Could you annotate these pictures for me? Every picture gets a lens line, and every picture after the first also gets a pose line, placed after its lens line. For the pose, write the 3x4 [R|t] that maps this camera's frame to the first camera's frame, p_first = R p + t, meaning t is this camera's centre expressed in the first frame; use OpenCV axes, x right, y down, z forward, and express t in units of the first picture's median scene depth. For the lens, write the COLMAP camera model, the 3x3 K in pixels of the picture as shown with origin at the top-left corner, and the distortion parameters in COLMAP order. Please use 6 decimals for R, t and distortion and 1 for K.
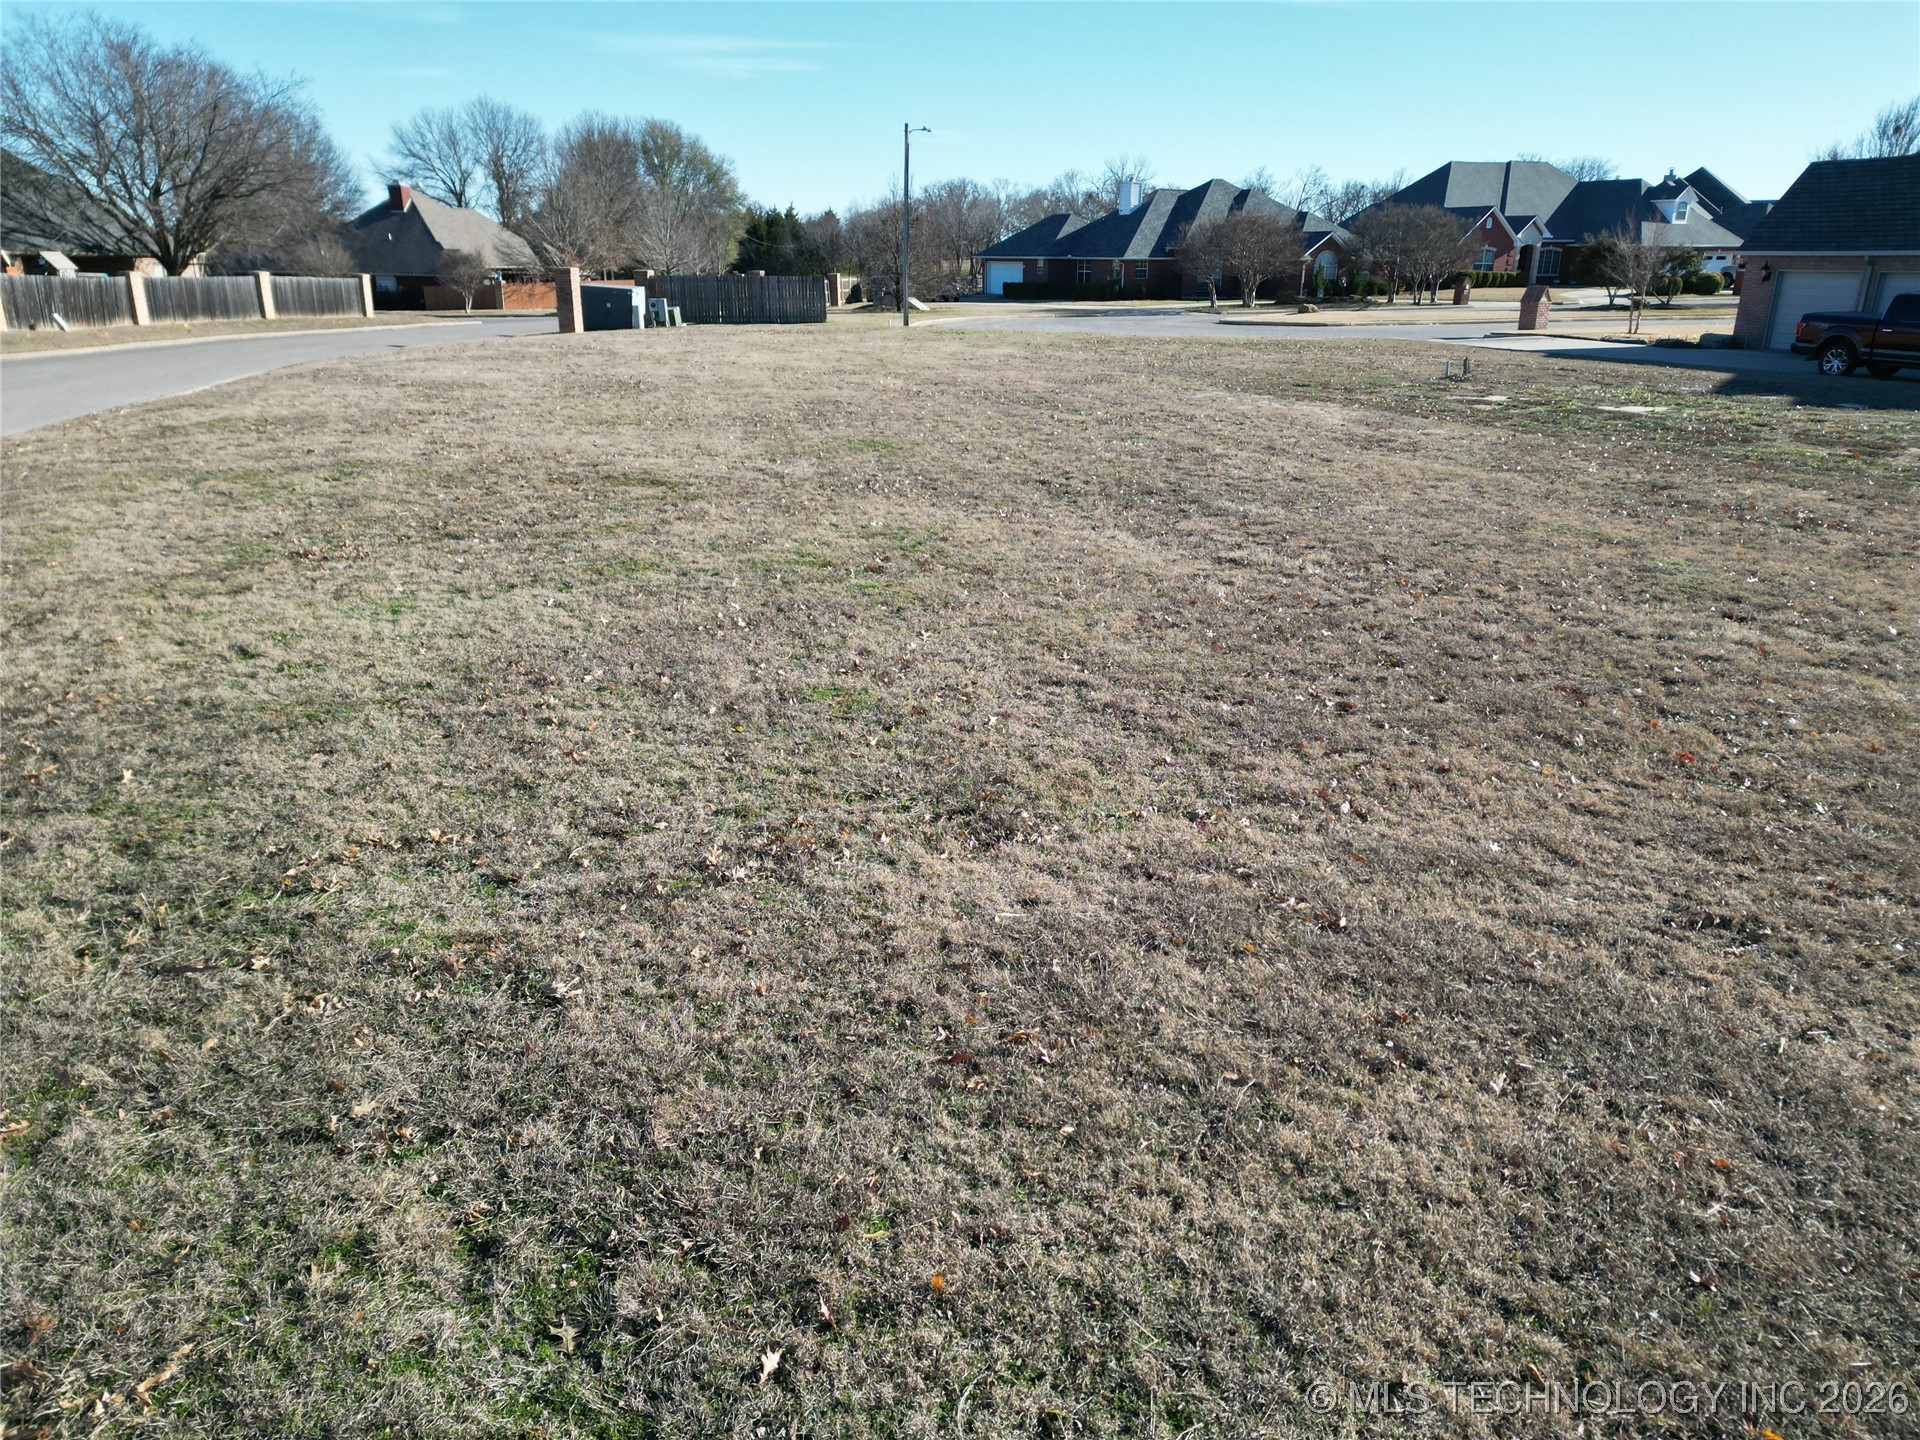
lens RADIAL K [[1333.0, 0, 960.5], [0, 1333.0, 725.7], [0, 0, 1]] dist [0.060687, -0.049139]
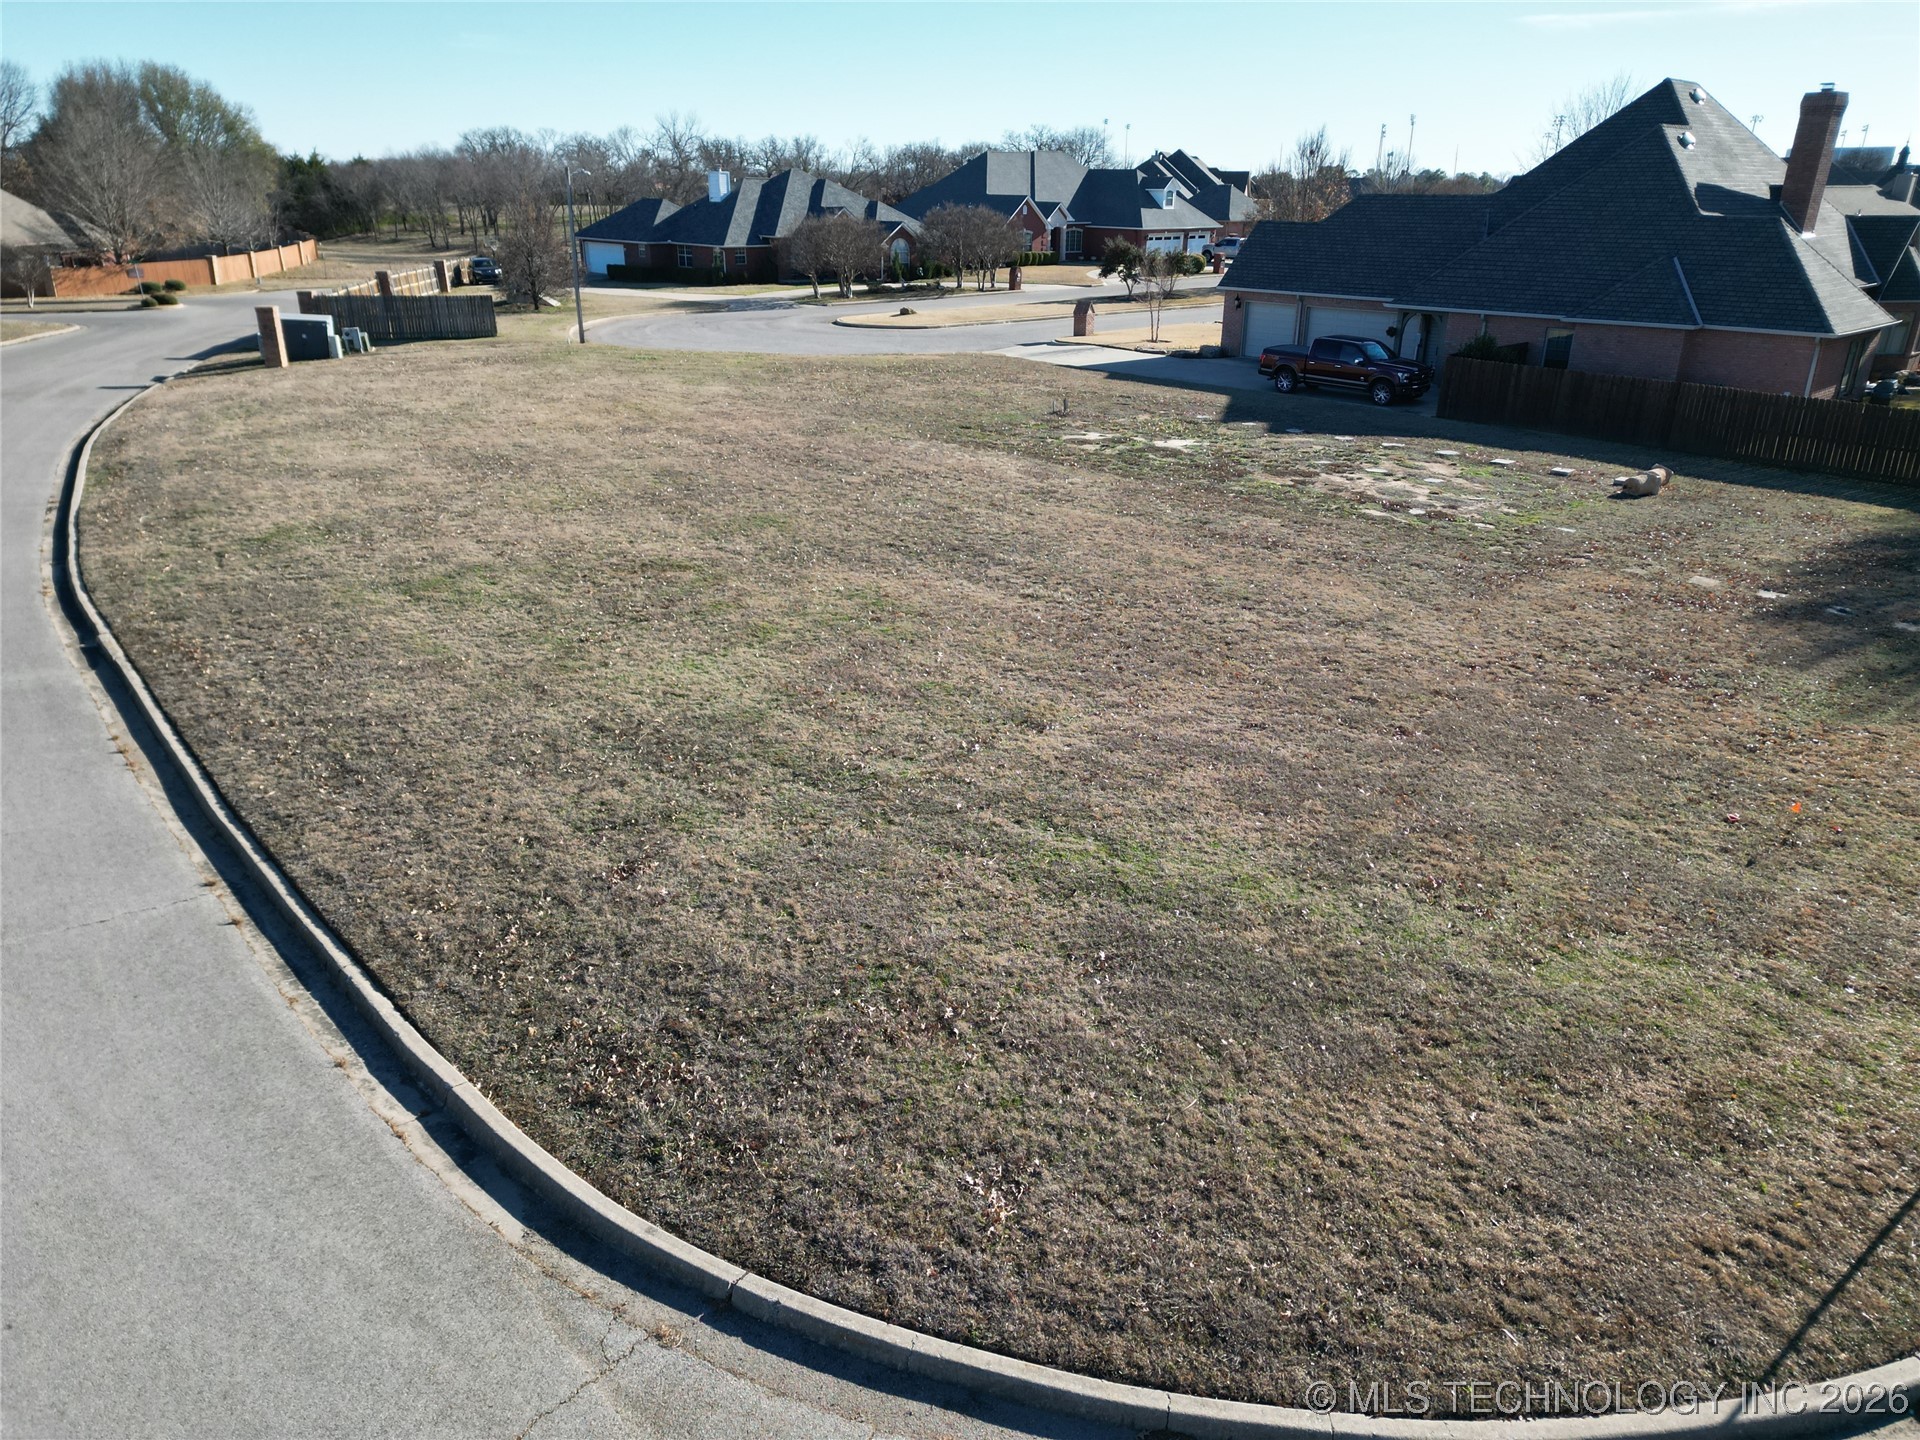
lens RADIAL K [[1333.0, 0, 964.1], [0, 1333.0, 731.5], [0, 0, 1]] dist [0.060687, -0.049139]
pose [[0.946258, -0.119585, 0.300491, -0.266180], [0.103440, 0.992230, 0.069138, -0.034631], [-0.306424, -0.034340, 0.951275, -0.460422]]
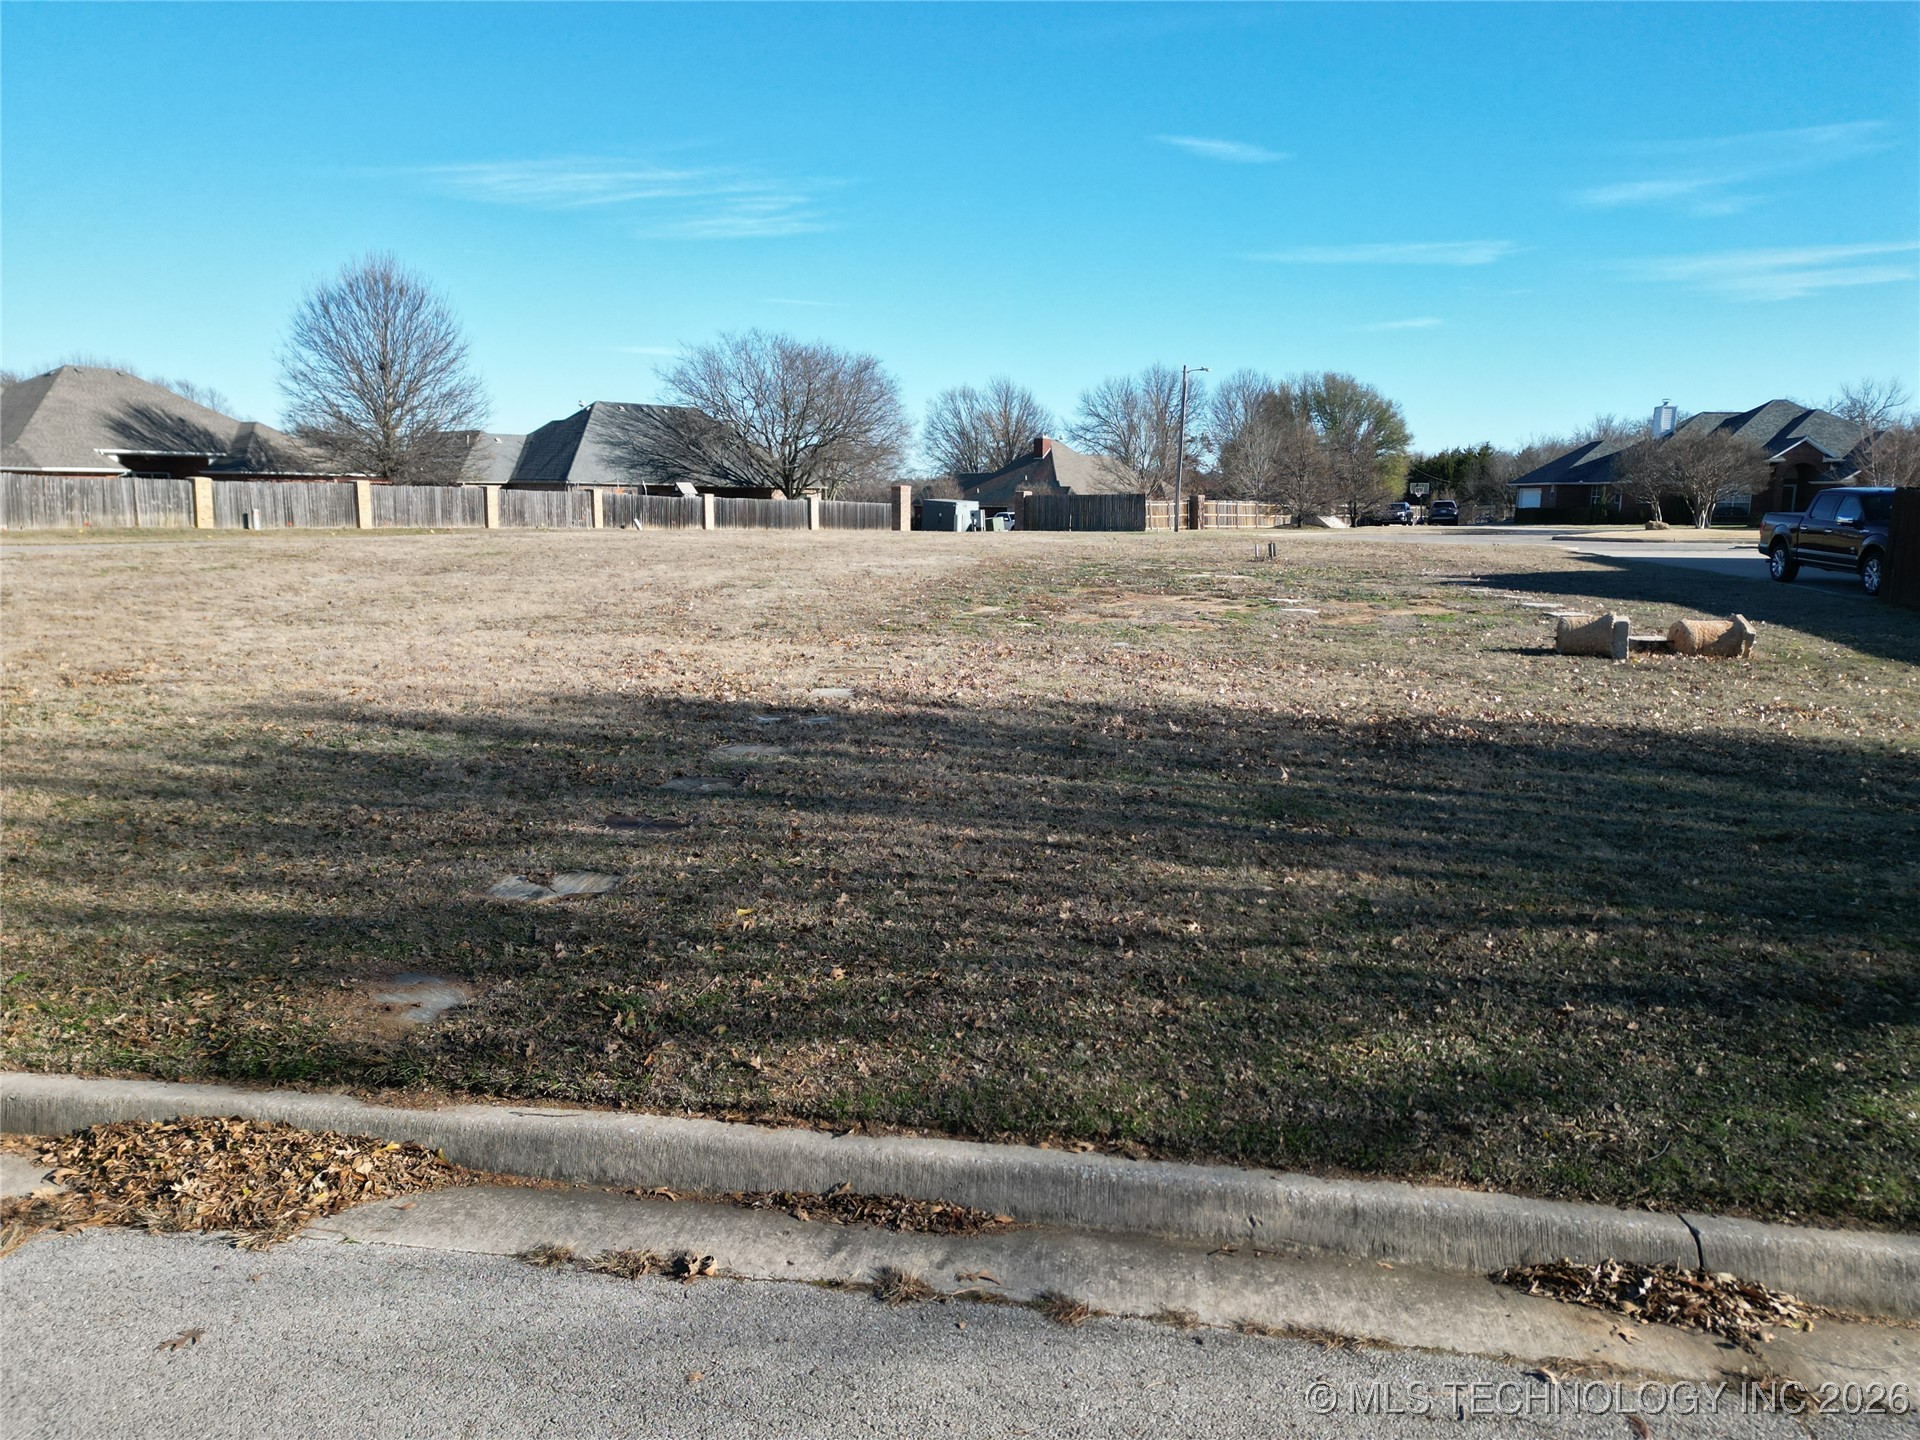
lens RADIAL K [[1333.0, 0, 972.3], [0, 1333.0, 718.8], [0, 0, 1]] dist [0.060687, -0.049139]
pose [[0.837879, 0.087447, -0.538806, 1.001413], [-0.179458, 0.976344, -0.120610, 0.057202], [0.515513, 0.197750, 0.833752, -0.019626]]
